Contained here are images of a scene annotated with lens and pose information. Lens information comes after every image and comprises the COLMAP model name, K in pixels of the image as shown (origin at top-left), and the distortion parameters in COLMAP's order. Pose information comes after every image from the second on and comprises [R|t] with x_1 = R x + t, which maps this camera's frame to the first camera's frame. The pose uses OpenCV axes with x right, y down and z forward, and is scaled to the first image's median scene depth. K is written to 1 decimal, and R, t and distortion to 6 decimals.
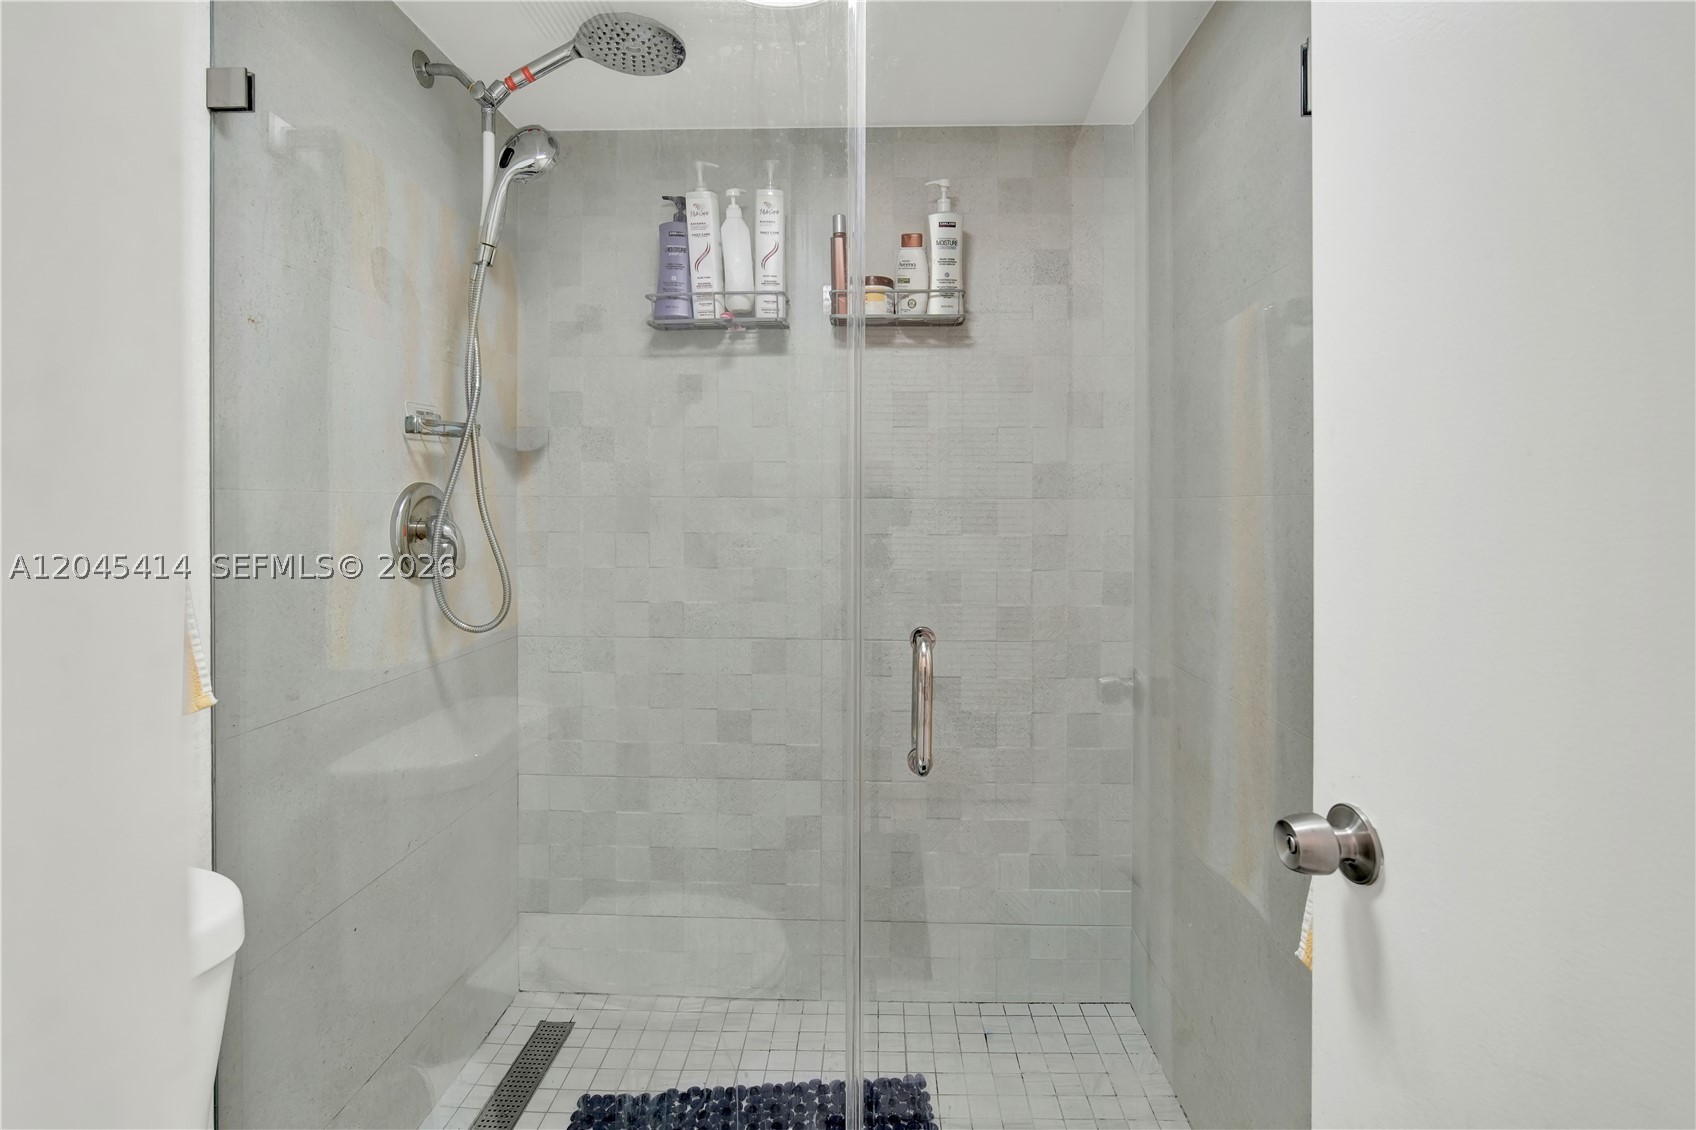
lens RADIAL K [[761.8, 0, 870.5], [0, 761.8, 511.8], [0, 0, 1]] dist [-0.014018, 0.002593]
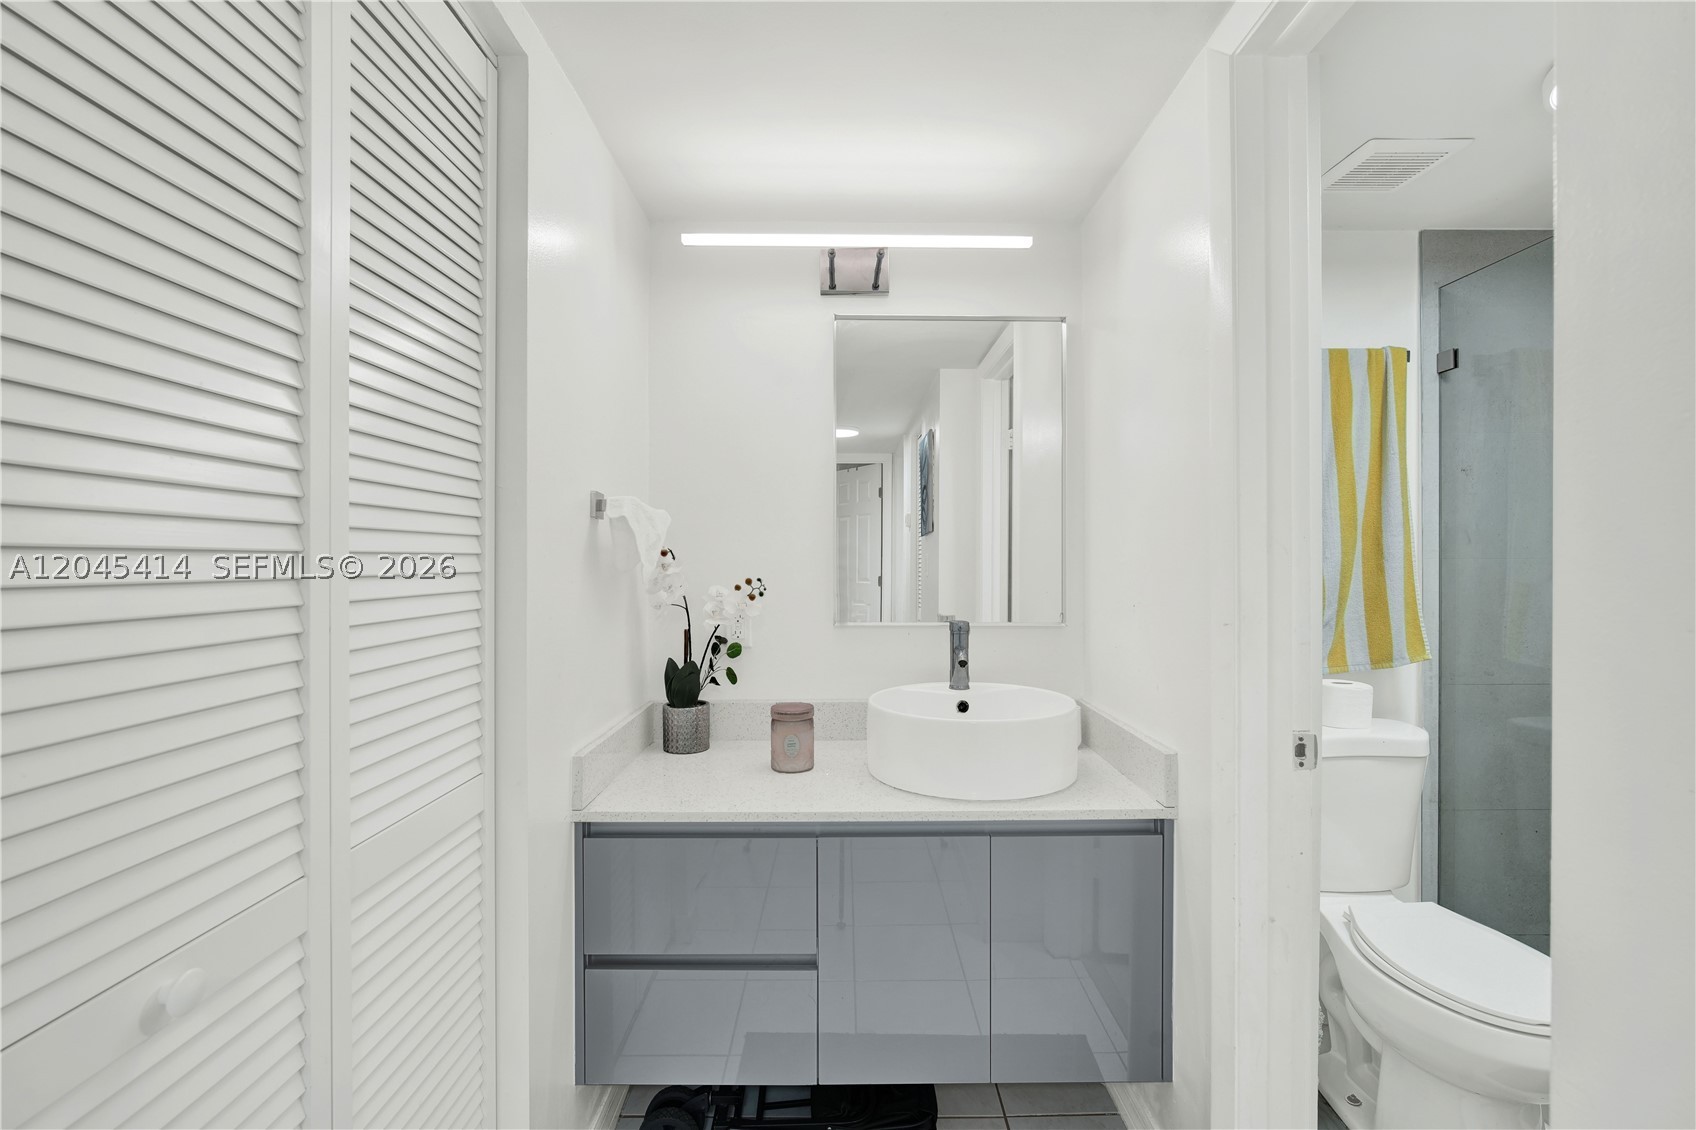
lens RADIAL K [[761.8, 0, 845.1], [0, 761.8, 557.0], [0, 0, 1]] dist [-0.014018, 0.002593]
pose [[0.029690, -0.006020, -0.999541, 0.654690], [-0.009502, 0.999935, -0.006304, -0.004124], [0.999514, 0.009685, 0.029631, -0.389601]]
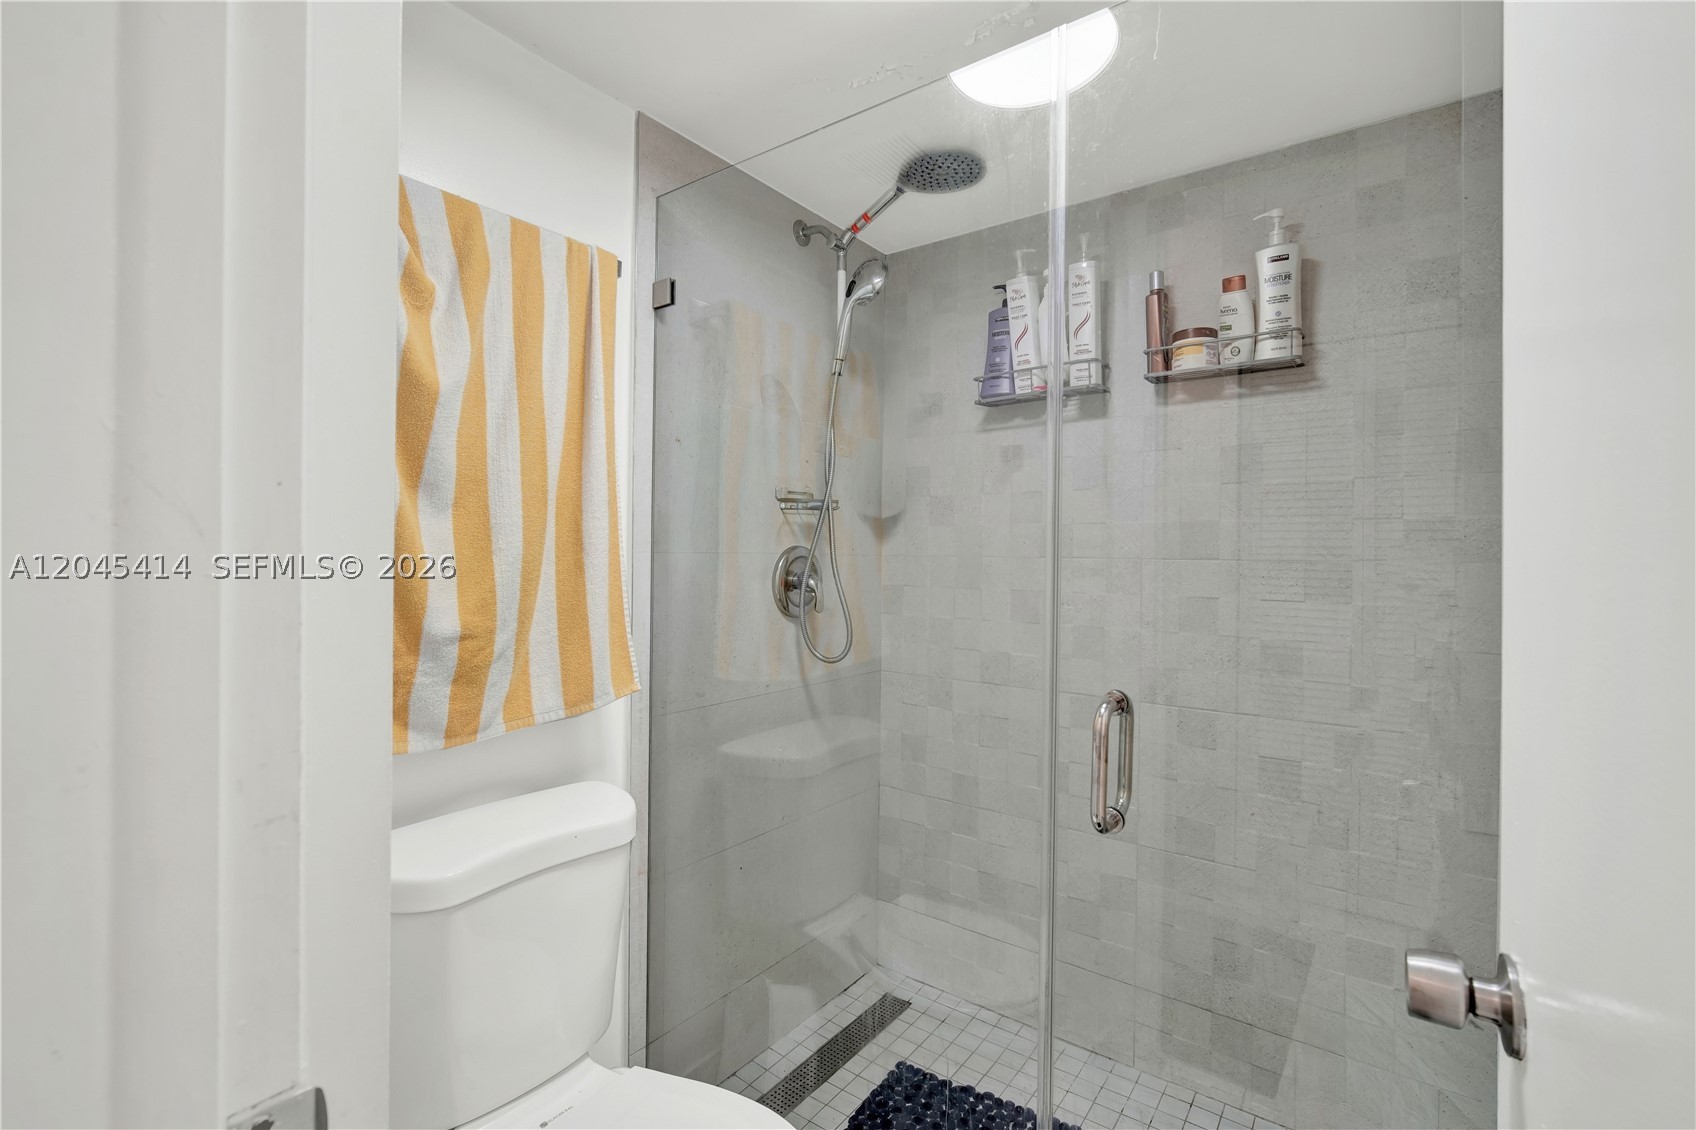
lens RADIAL K [[761.8, 0, 859.0], [0, 761.8, 558.9], [0, 0, 1]] dist [-0.014018, 0.002593]
pose [[0.819598, 0.008441, -0.572877, 0.217276], [-0.013662, 0.999895, -0.004814, -0.009138], [0.572776, 0.011772, 0.819627, -0.022017]]
